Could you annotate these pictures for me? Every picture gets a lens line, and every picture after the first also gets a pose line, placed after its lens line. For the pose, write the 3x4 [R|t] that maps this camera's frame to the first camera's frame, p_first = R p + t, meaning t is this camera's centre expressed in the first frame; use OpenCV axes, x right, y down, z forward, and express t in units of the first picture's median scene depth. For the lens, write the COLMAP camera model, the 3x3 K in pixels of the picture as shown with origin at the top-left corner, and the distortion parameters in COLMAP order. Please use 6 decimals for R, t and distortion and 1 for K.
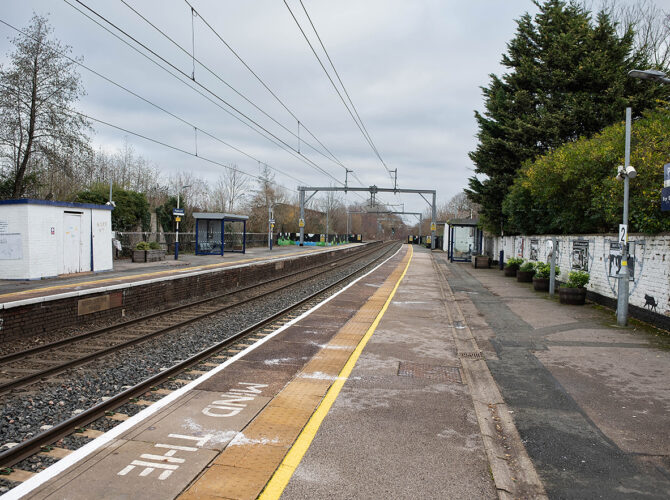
lens RADIAL K [[528.3, 0, 335.0], [0, 528.3, 250.0], [0, 0, 1]] dist [-0.042505, 0.004747]
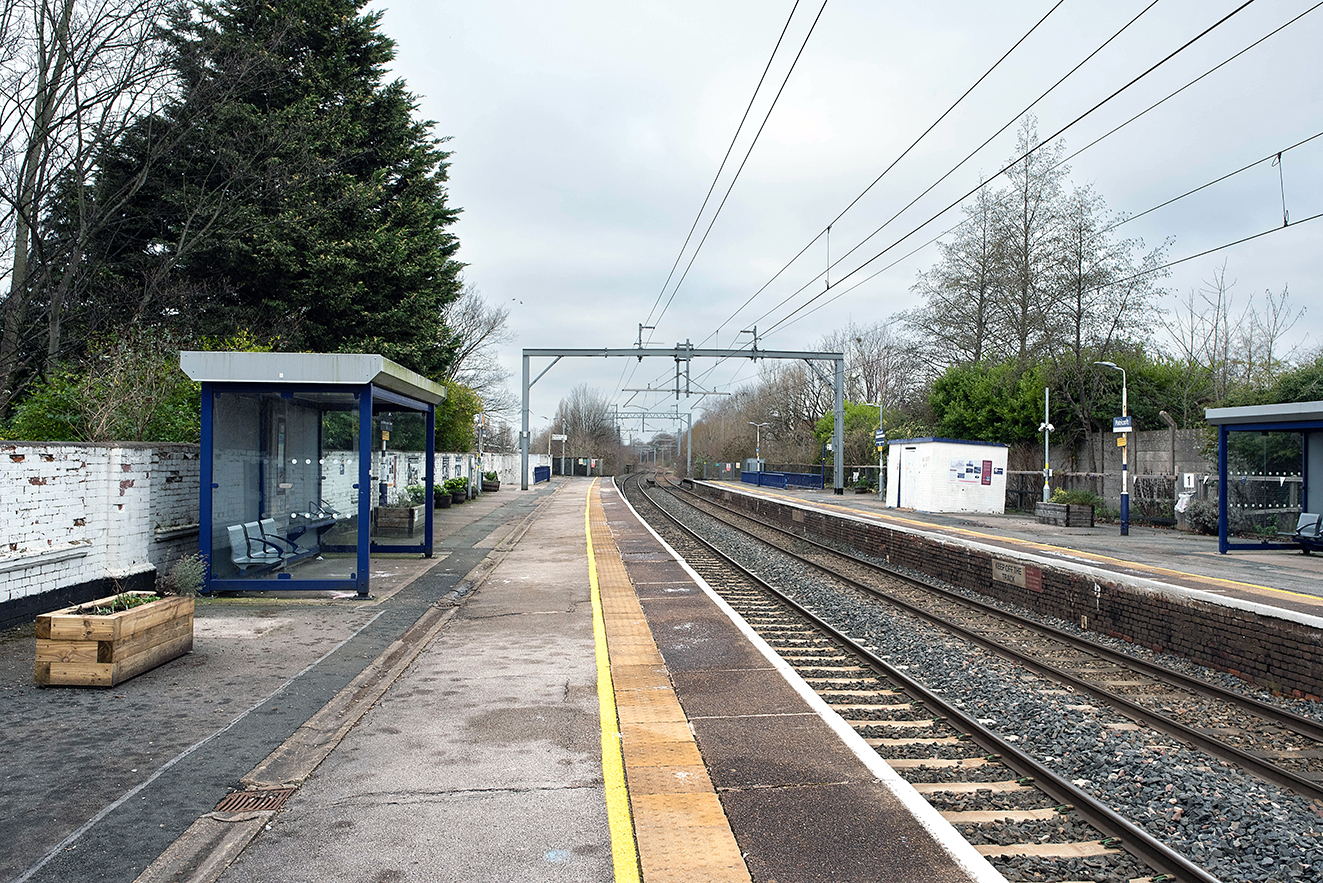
lens RADIAL K [[966.1, 0, 661.5], [0, 966.1, 441.5], [0, 0, 1]] dist [-0.037806, 0.000568]
pose [[-0.969786, -0.043087, -0.240121, 0.463228], [-0.045748, 0.998938, 0.005518, -0.081771], [0.239628, 0.016336, -0.970727, 3.012032]]
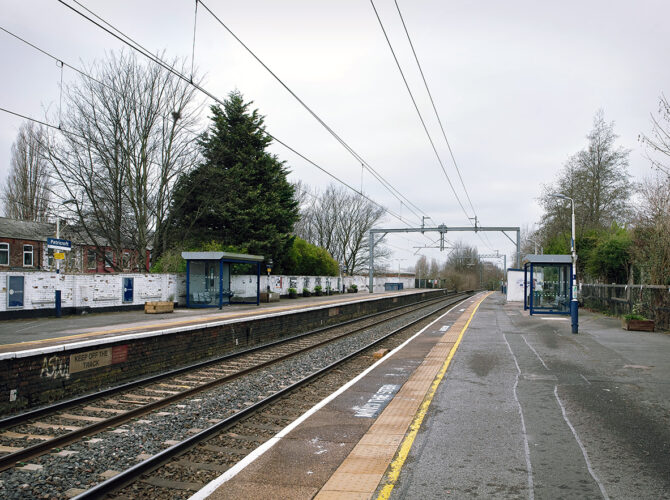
lens RADIAL K [[581.1, 0, 357.6], [0, 581.1, 283.6], [0, 0, 1]] dist [-0.035779, 0.000556]
pose [[-0.996642, -0.038864, 0.072073, -0.026799], [-0.035956, 0.998503, 0.041222, -0.120931], [-0.073567, 0.038492, -0.996547, 3.992651]]
